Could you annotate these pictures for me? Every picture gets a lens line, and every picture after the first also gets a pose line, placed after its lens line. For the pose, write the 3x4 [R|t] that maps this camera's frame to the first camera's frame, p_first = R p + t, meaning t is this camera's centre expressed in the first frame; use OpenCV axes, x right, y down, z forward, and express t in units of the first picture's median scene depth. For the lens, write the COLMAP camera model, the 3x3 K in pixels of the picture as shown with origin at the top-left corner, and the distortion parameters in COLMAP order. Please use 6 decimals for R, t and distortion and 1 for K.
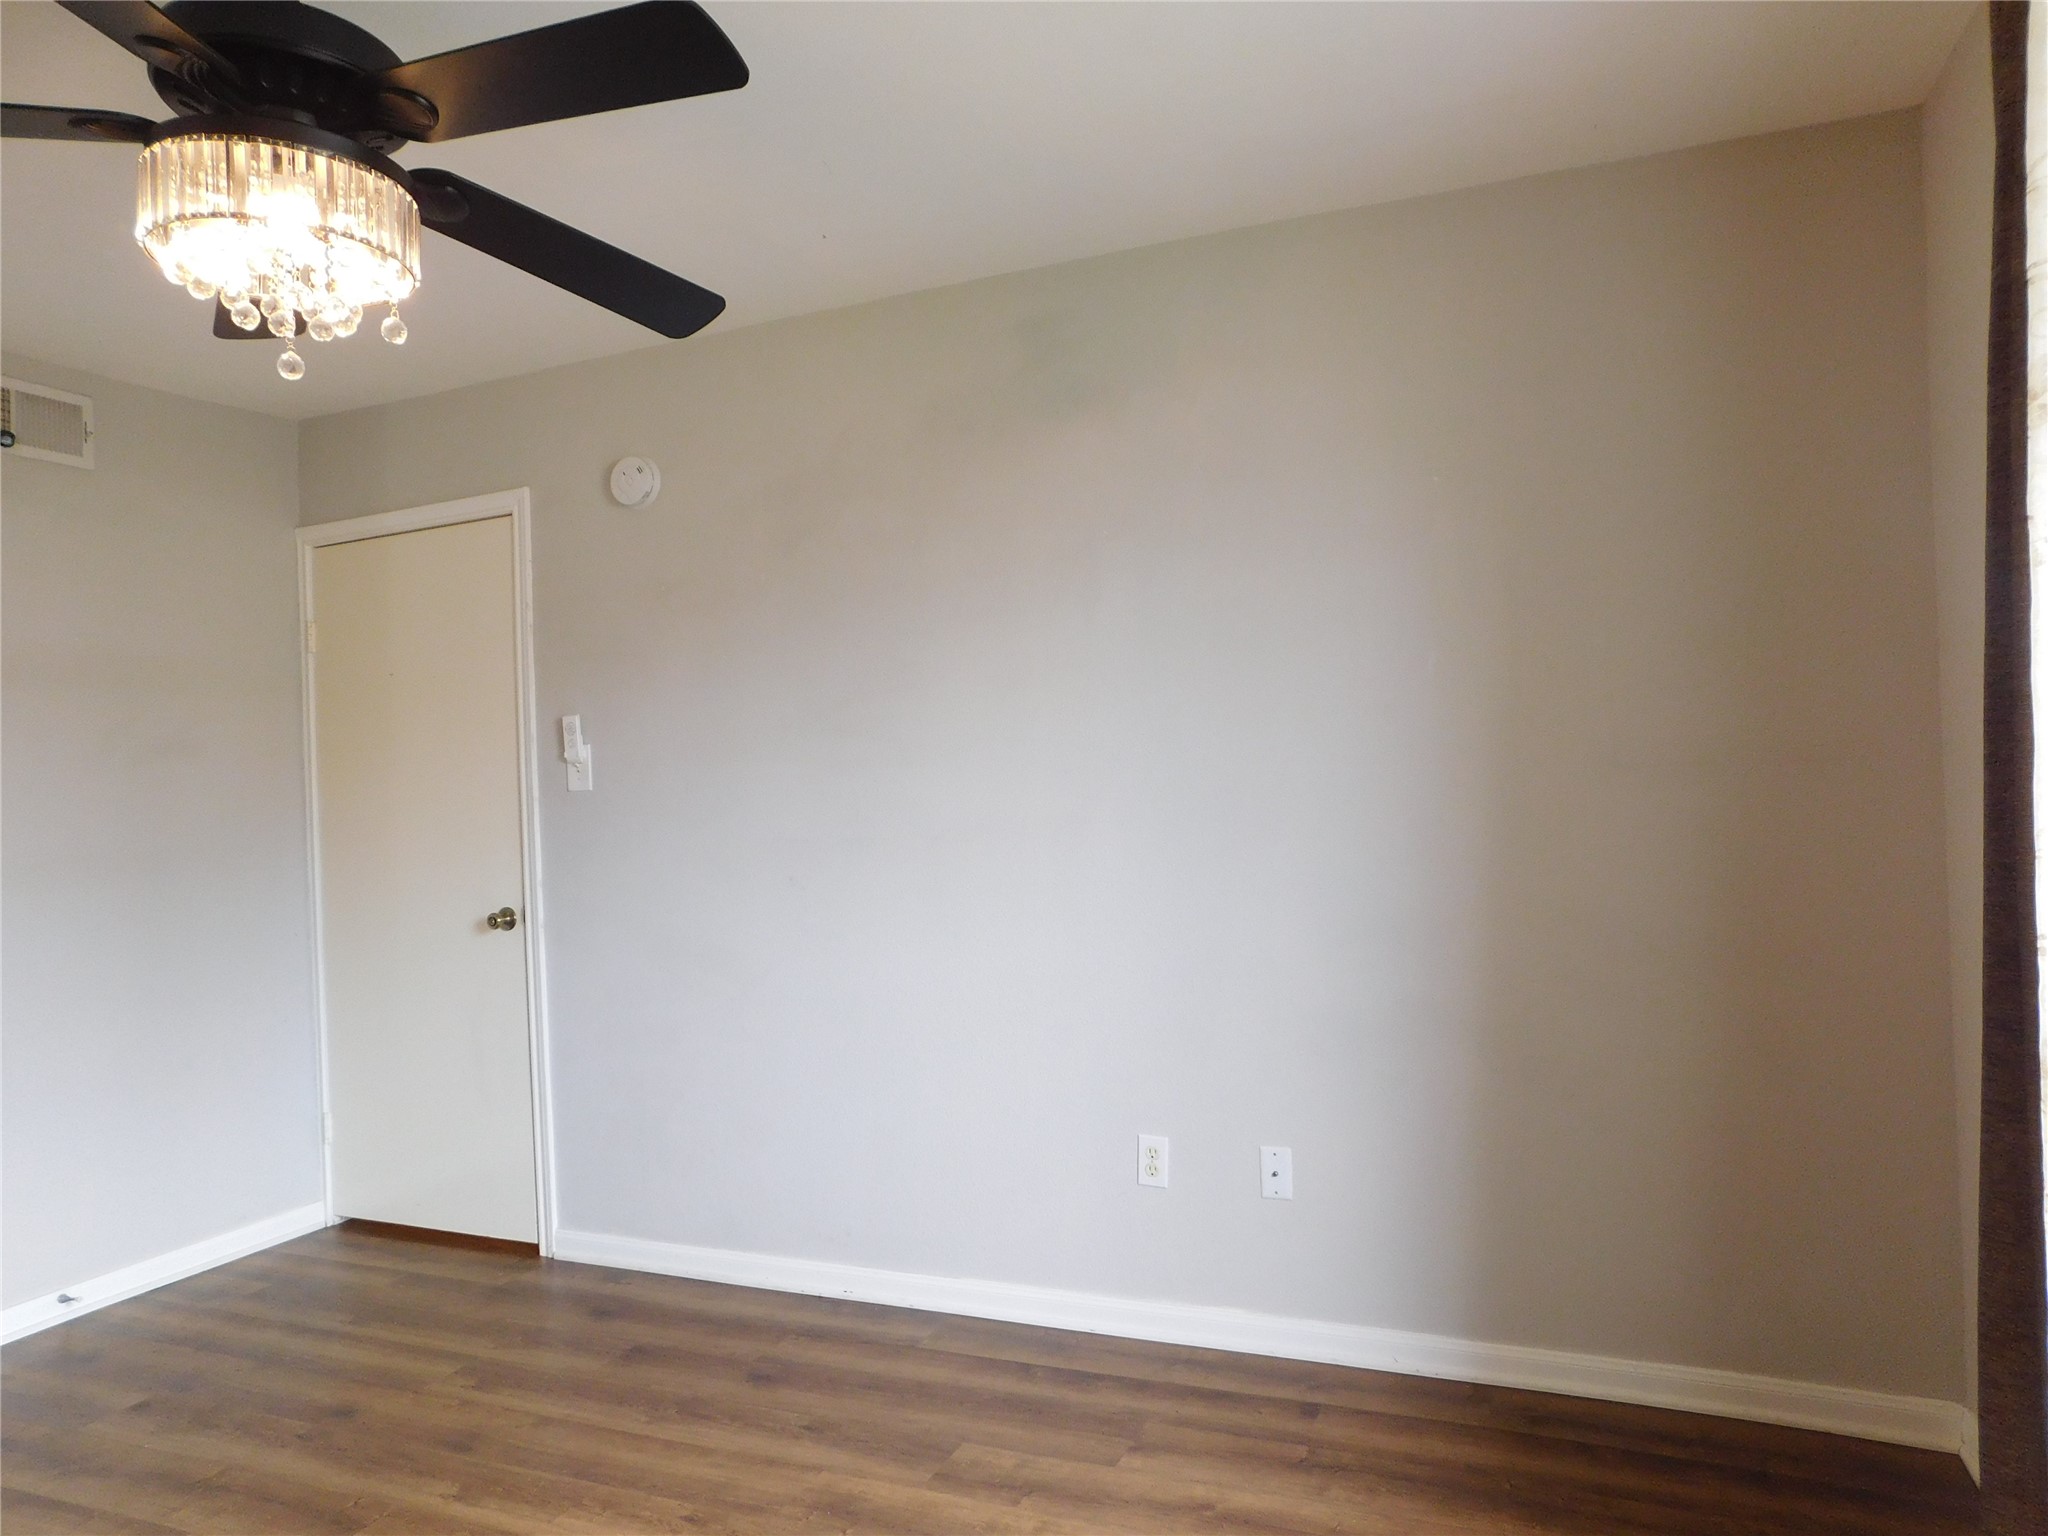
lens RADIAL K [[1366.1, 0, 1015.4], [0, 1366.1, 752.8], [0, 0, 1]] dist [-0.059094, 0.056702]
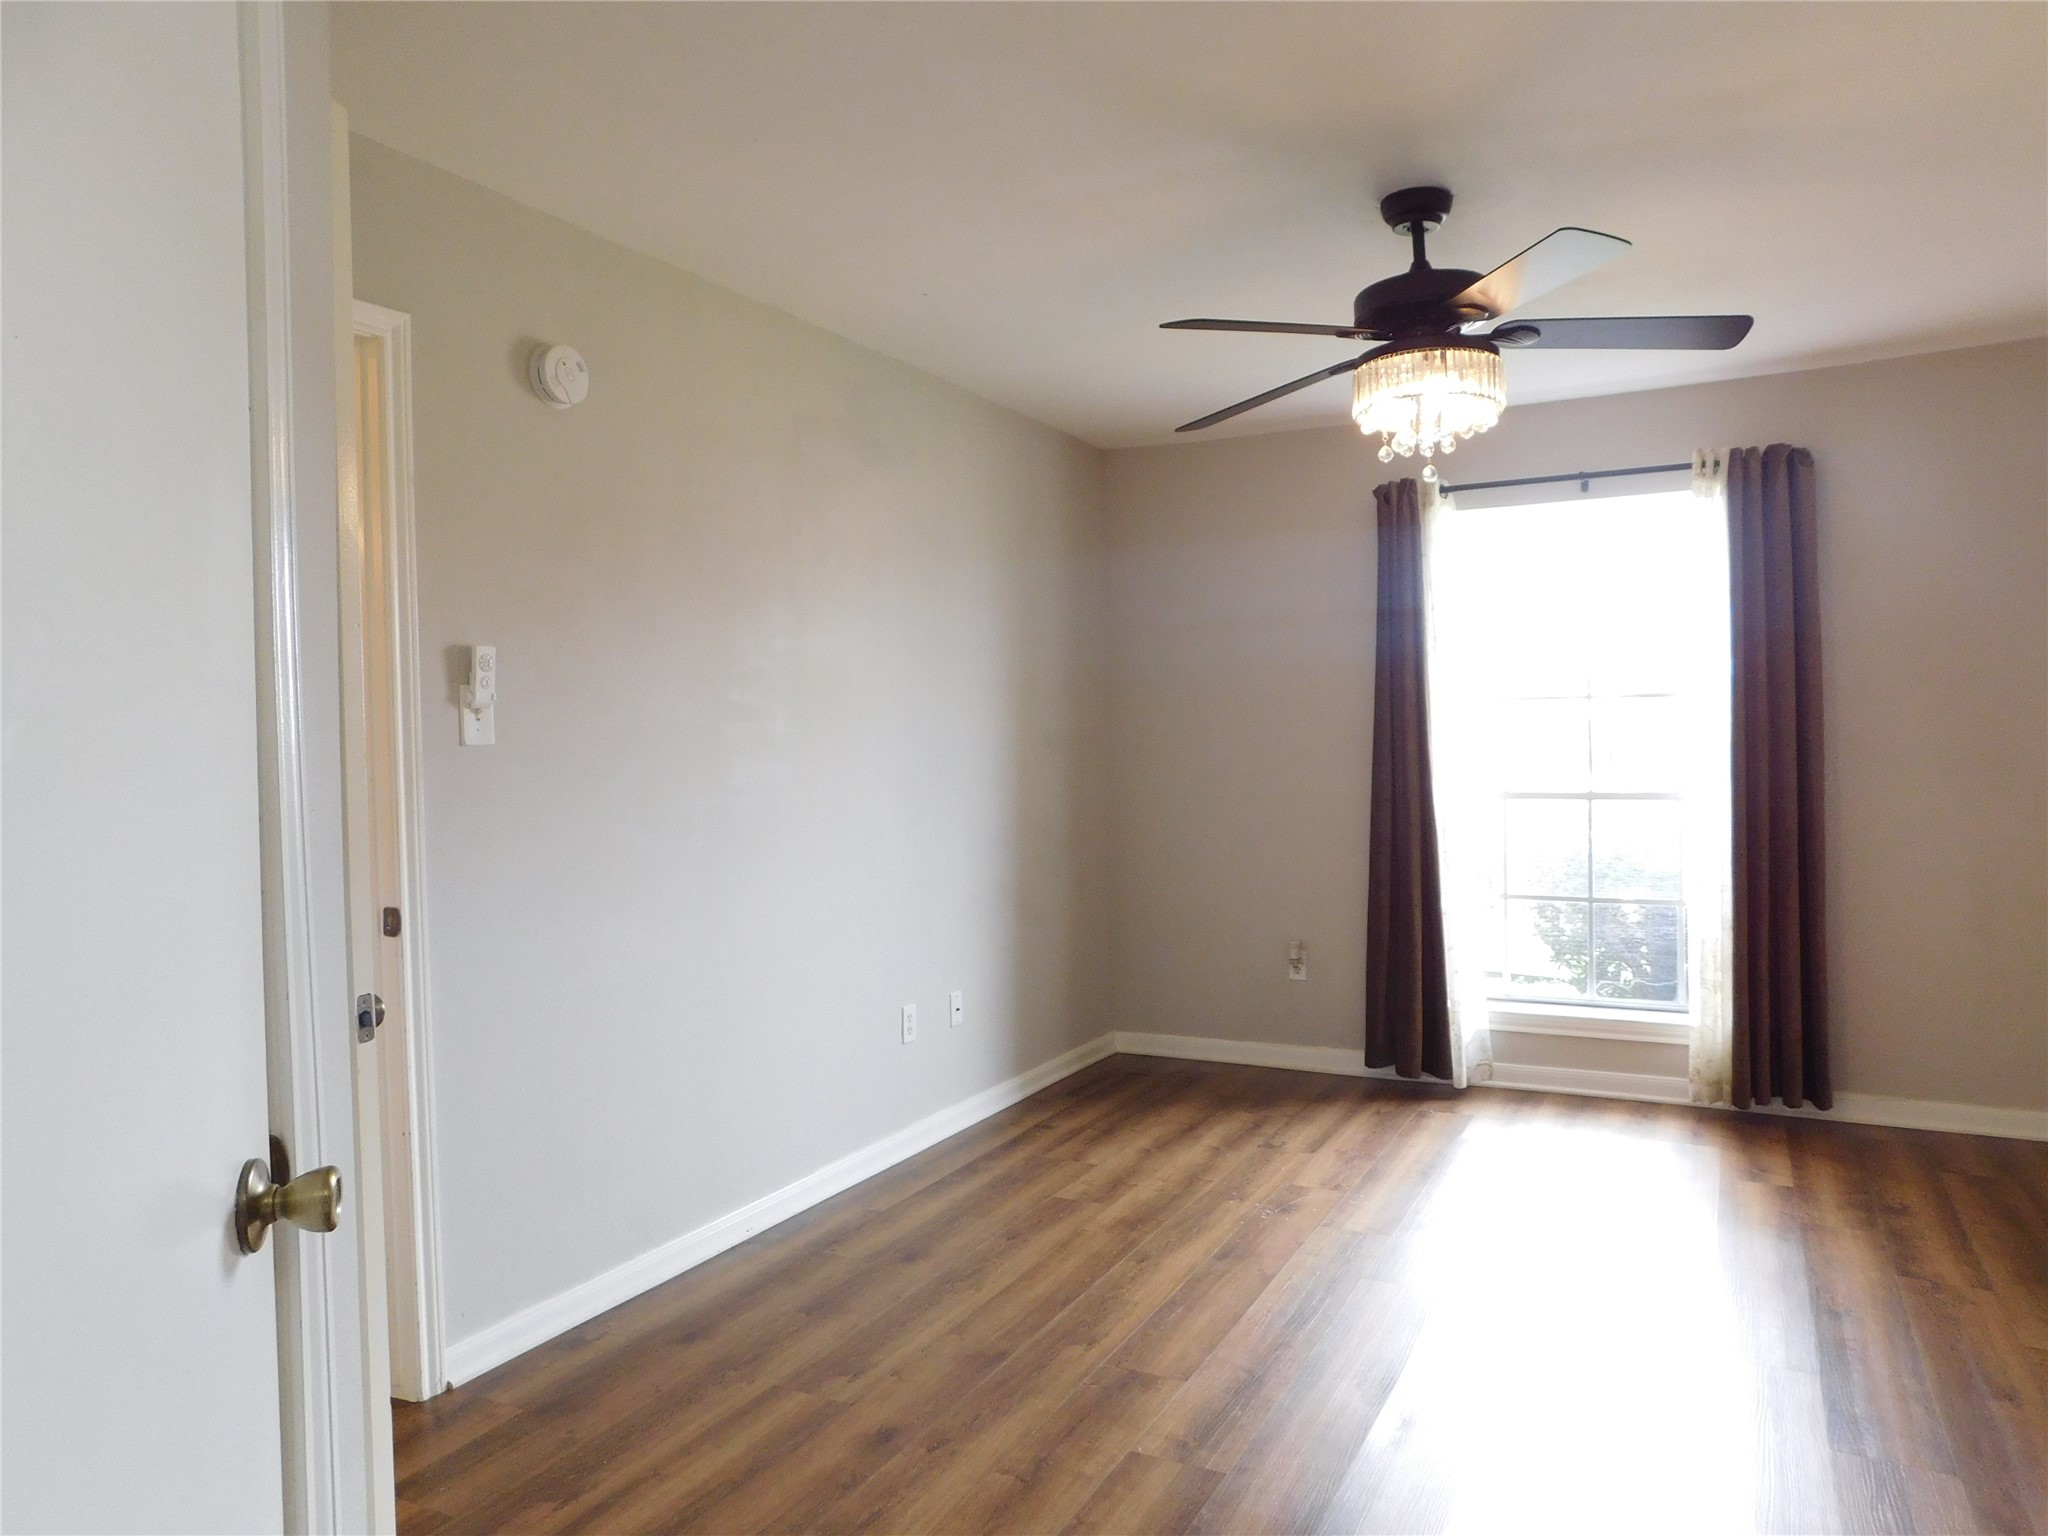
lens RADIAL K [[1363.2, 0, 1022.7], [0, 1363.2, 748.2], [0, 0, 1]] dist [-0.071648, 0.065655]
pose [[0.083049, 0.032309, 0.996022, -1.409764], [0.003867, 0.999456, -0.032743, 0.074974], [-0.996538, 0.006571, 0.082878, 0.856118]]
